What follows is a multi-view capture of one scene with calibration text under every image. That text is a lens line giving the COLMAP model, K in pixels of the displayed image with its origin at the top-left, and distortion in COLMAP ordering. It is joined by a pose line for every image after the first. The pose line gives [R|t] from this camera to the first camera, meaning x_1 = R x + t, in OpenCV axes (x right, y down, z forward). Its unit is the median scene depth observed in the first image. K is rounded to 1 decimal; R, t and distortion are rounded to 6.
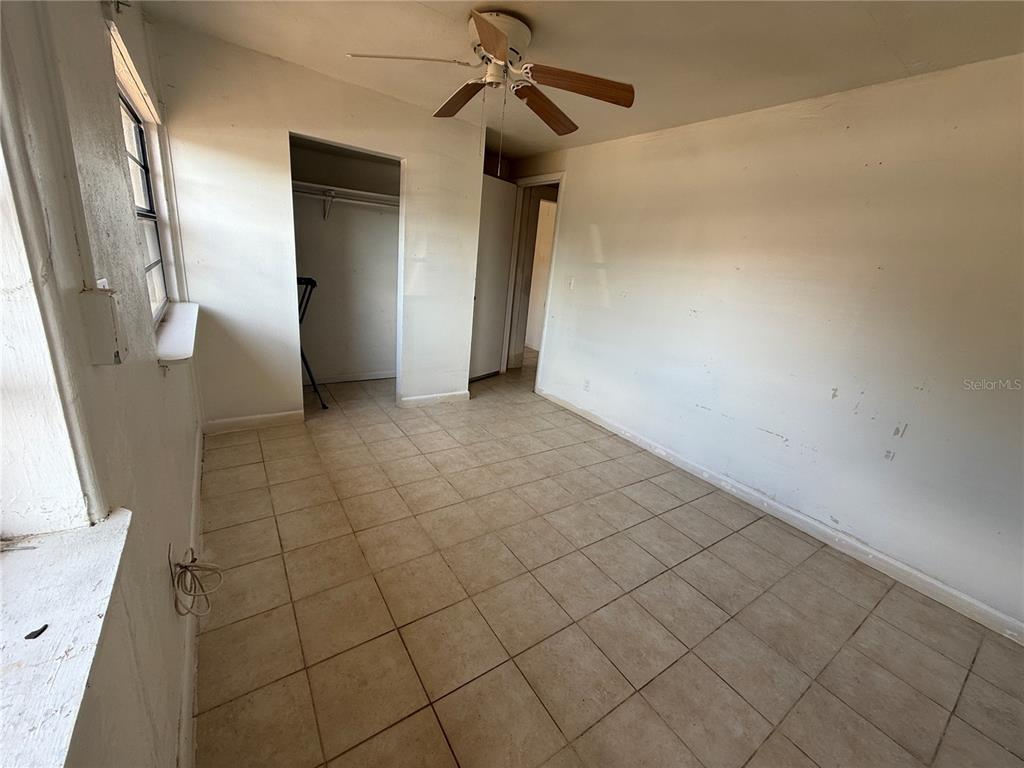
lens RADIAL K [[409.4, 0, 511.1], [0, 409.4, 386.1], [0, 0, 1]] dist [0.000075, 0.000301]
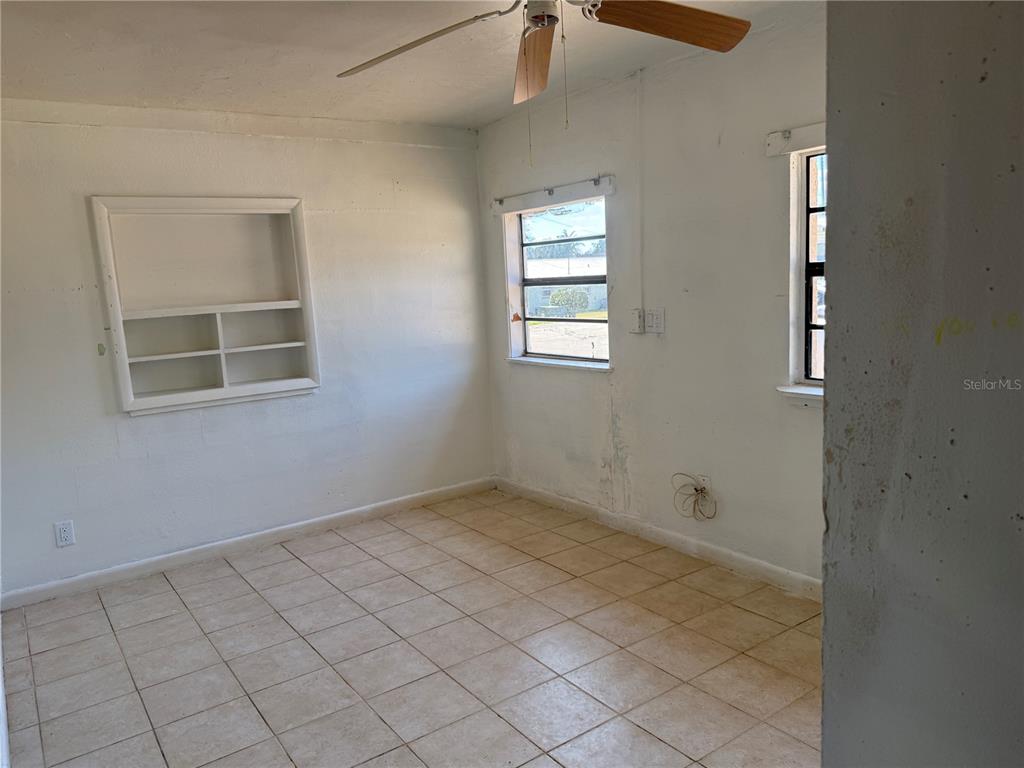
lens RADIAL K [[718.4, 0, 514.8], [0, 718.4, 382.9], [0, 0, 1]] dist [0.006327, -0.019031]
pose [[-0.998644, -0.038539, -0.035000, 0.012563], [-0.049888, 0.900597, 0.431782, -0.563062], [0.014880, 0.432942, -0.901299, 1.704911]]
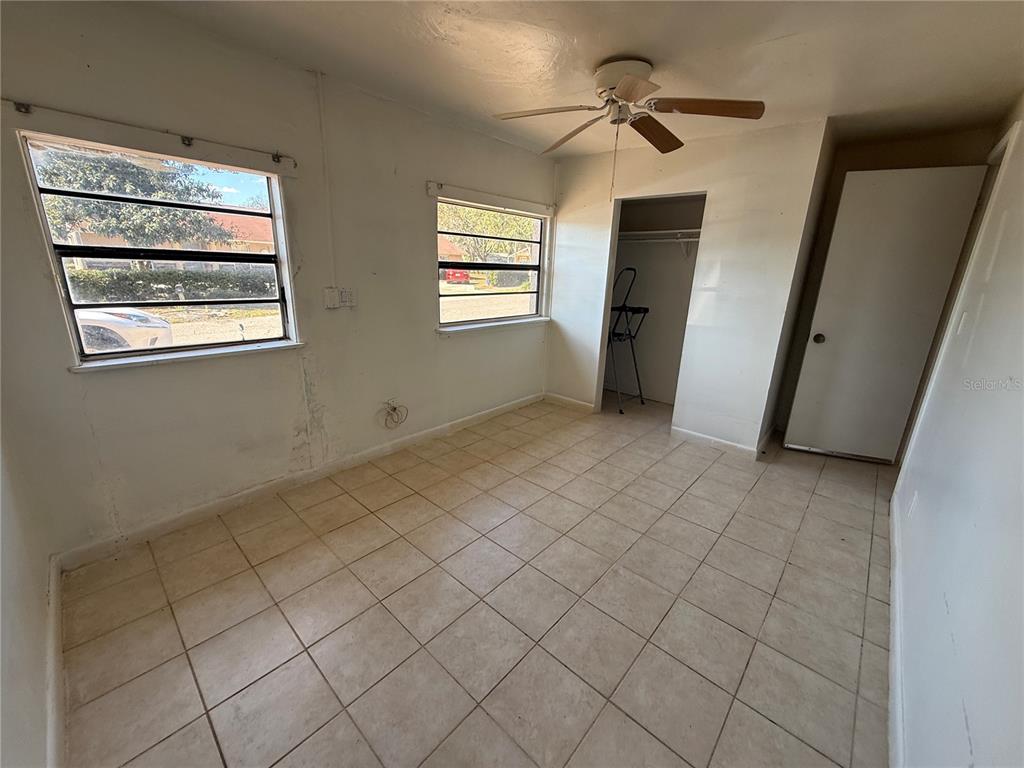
lens RADIAL K [[409.4, 0, 504.8], [0, 409.4, 384.7], [0, 0, 1]] dist [0.000075, 0.000301]
pose [[0.224245, 0.184496, -0.956909, 0.833160], [-0.299361, 0.947481, 0.112525, -0.080775], [0.927414, 0.261229, 0.267699, 0.476620]]
